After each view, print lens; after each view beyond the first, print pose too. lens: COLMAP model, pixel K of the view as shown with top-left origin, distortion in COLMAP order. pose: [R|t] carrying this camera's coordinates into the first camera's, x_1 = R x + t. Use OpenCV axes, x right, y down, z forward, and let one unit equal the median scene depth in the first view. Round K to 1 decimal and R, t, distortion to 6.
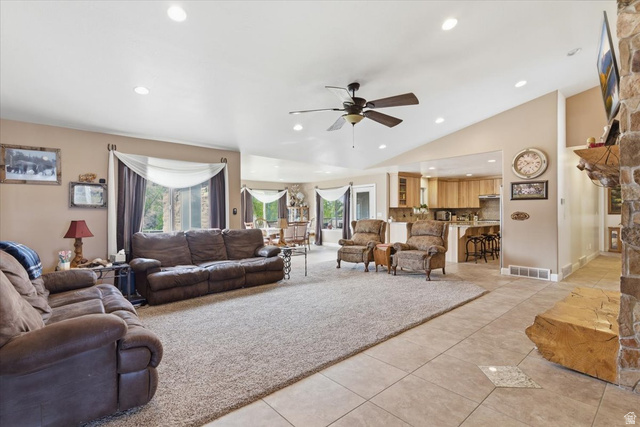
lens RADIAL K [[303.2, 0, 320.0], [0, 303.2, 213.5], [0, 0, 1]] dist [0.029501, 0.000044]
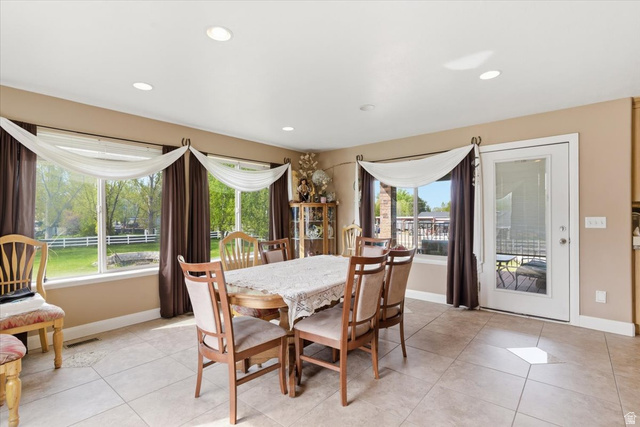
lens RADIAL K [[311.9, 0, 320.0], [0, 311.9, 213.5], [0, 0, 1]] dist [0.001287, 0.000013]
pose [[0.988723, 0.001420, 0.149751, -0.273311], [0.000250, 0.999938, -0.011133, -0.002828], [-0.149758, 0.011045, 0.988661, 1.128786]]
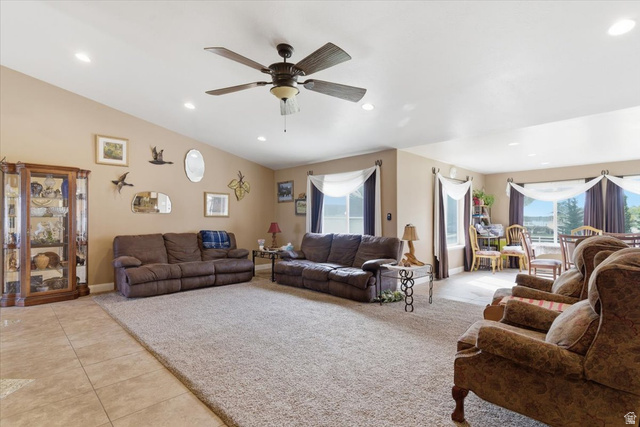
lens RADIAL K [[311.9, 0, 320.0], [0, 311.9, 213.5], [0, 0, 1]] dist [0.001287, 0.000013]
pose [[0.064255, -0.012057, -0.997861, 0.628760], [-0.002347, 0.999922, -0.012233, -0.004203], [0.997931, 0.003128, 0.064222, 0.741546]]
